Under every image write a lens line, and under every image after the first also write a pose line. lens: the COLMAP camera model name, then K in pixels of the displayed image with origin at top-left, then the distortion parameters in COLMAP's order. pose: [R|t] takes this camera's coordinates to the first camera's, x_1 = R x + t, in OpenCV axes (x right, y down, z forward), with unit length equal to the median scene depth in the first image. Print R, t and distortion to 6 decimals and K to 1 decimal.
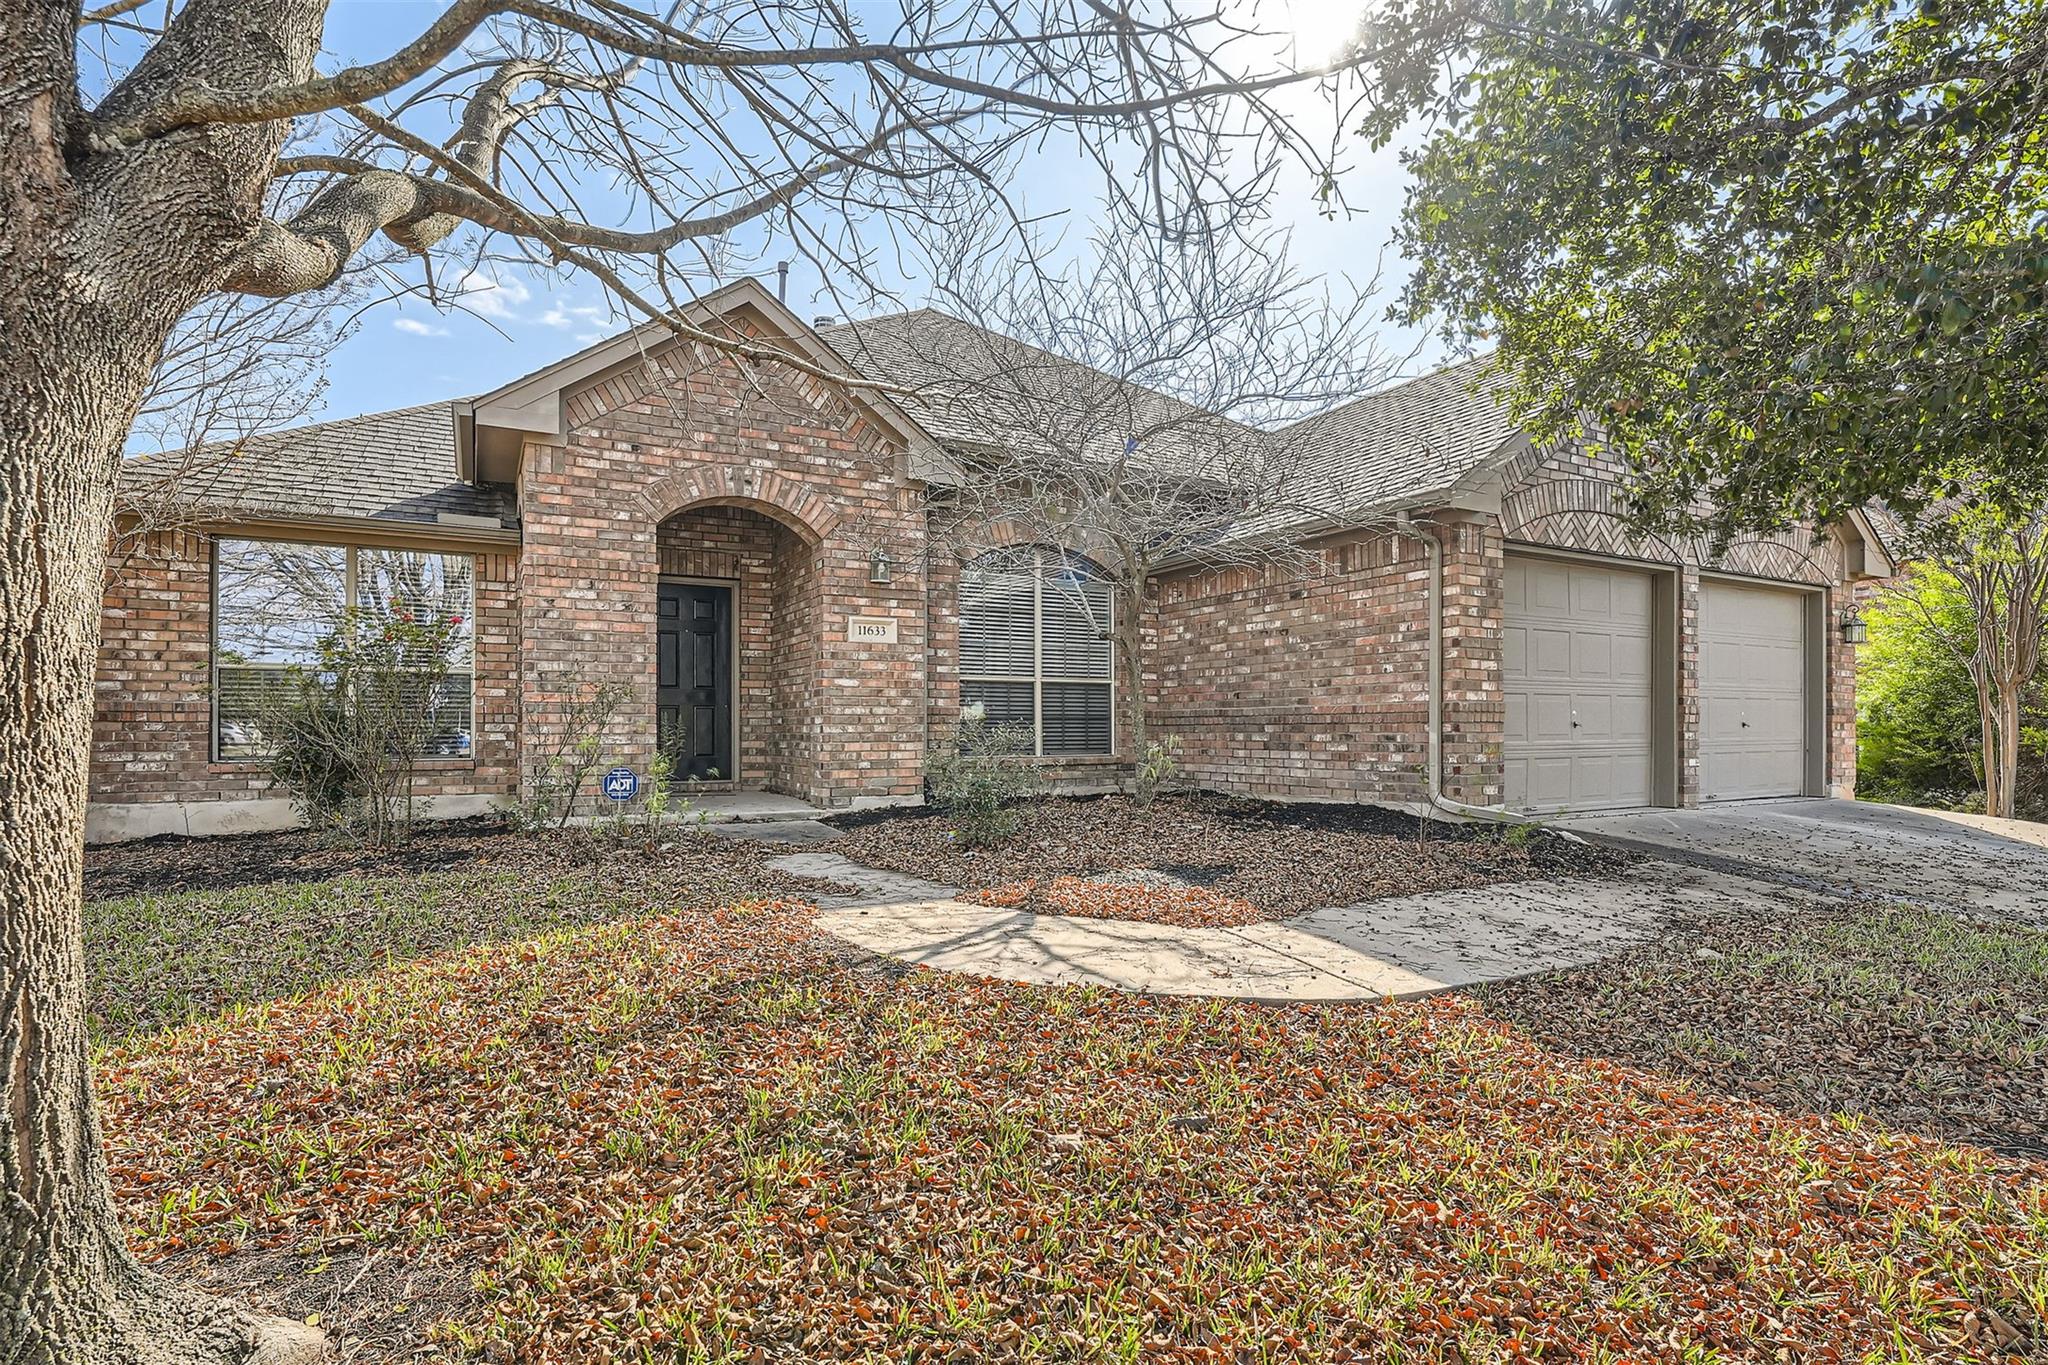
lens RADIAL K [[987.7, 0, 1026.5], [0, 987.7, 696.6], [0, 0, 1]] dist [0.000619, 0.000000]
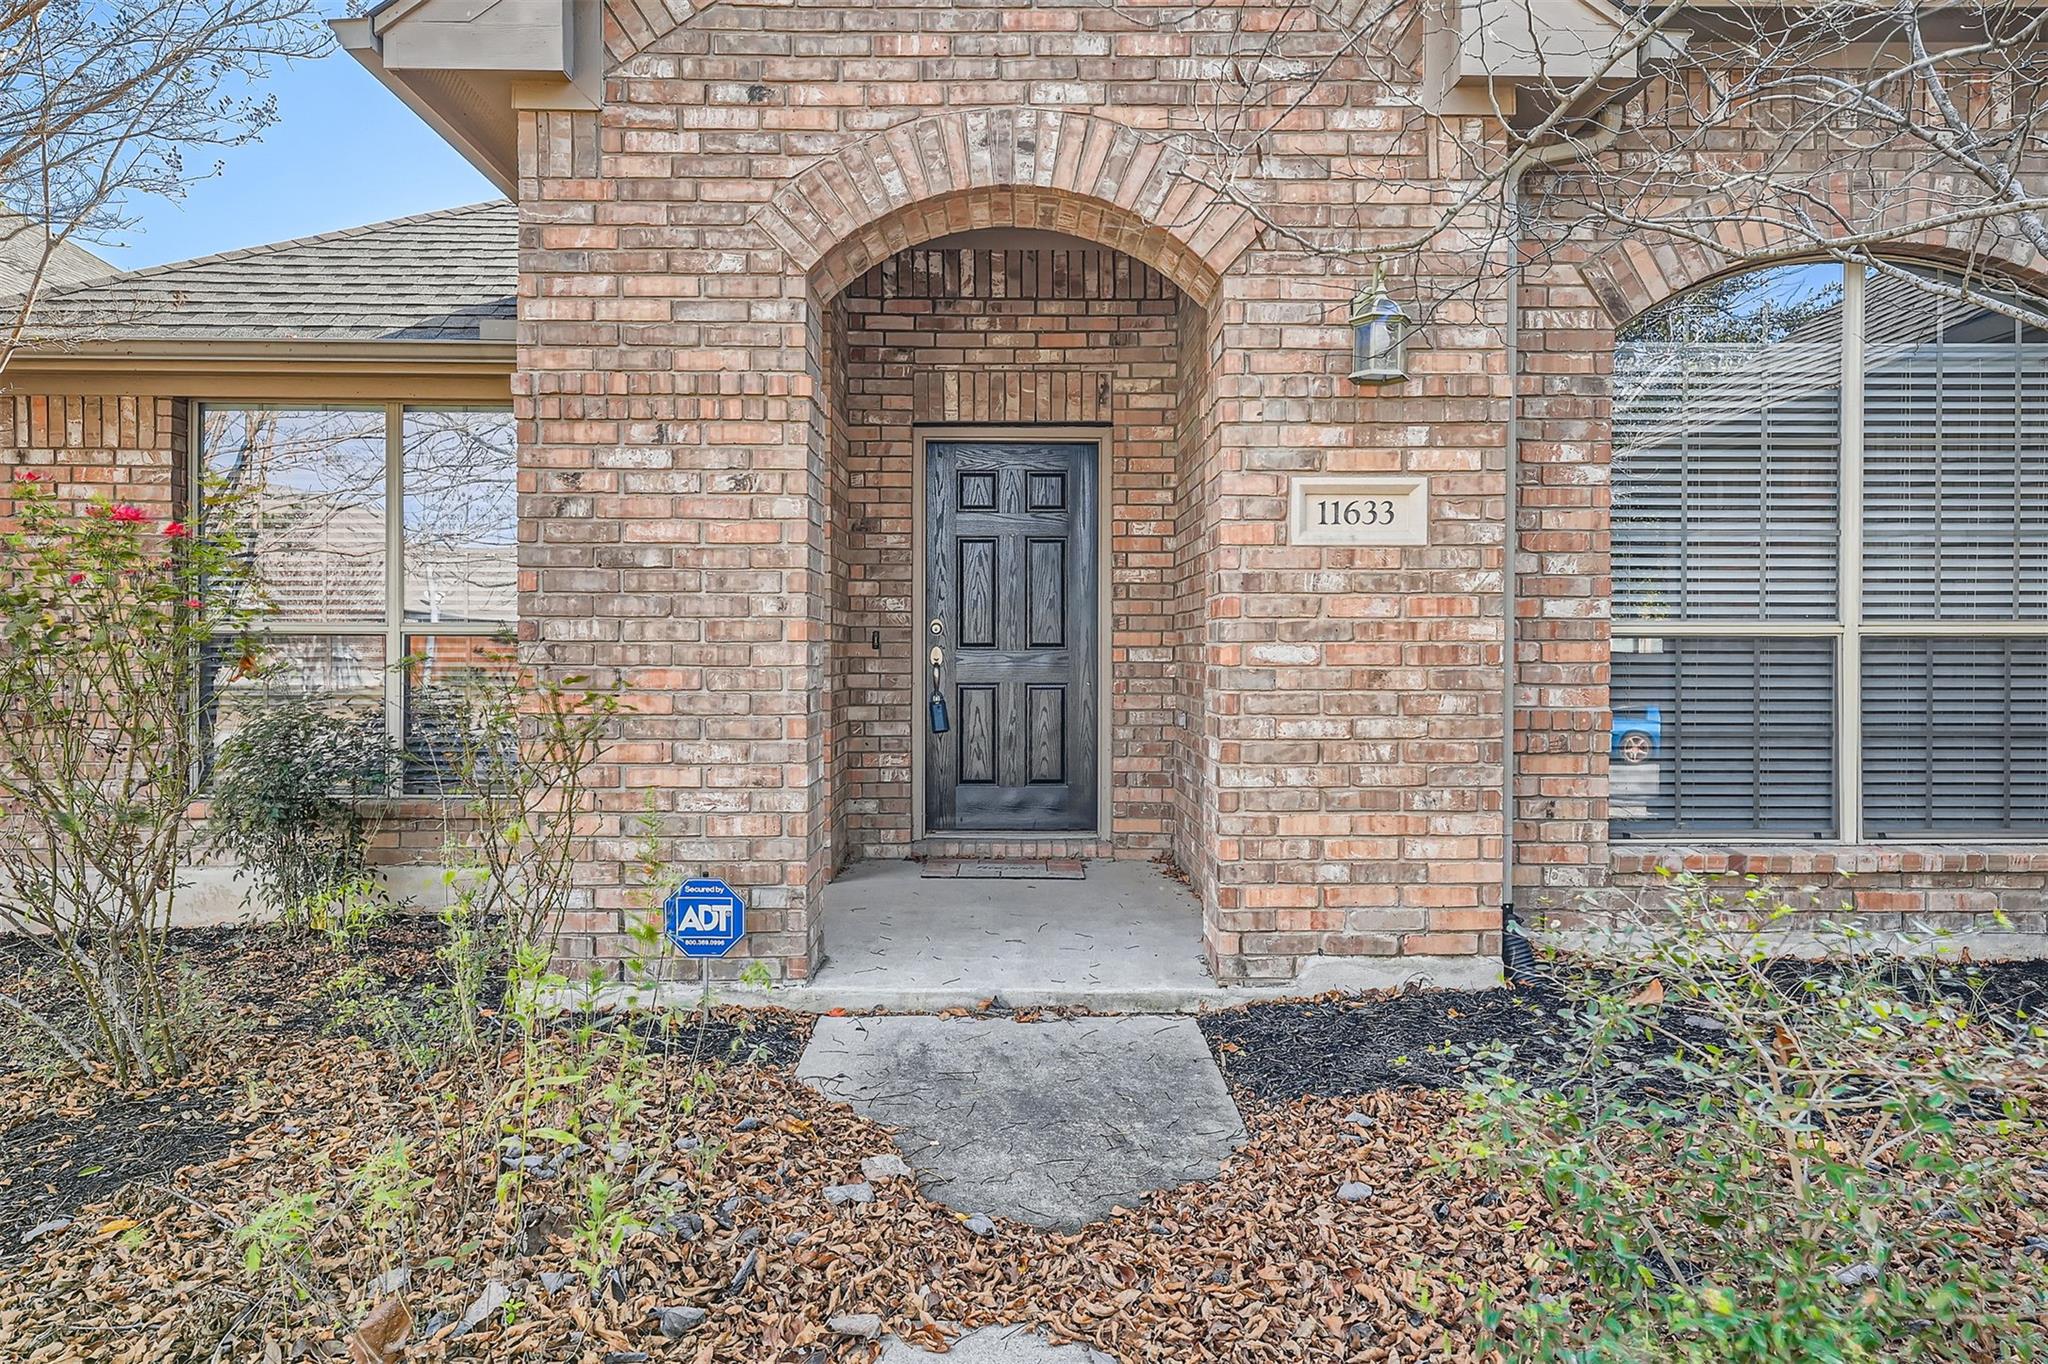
lens RADIAL K [[1269.4, 0, 1025.6], [0, 1269.4, 676.1], [0, 0, 1]] dist [0.014039, 0.000713]
pose [[0.883736, 0.010001, -0.467879, -0.042340], [0.012584, 0.998902, 0.045120, -0.028985], [0.467817, -0.045762, 0.882640, 0.527309]]
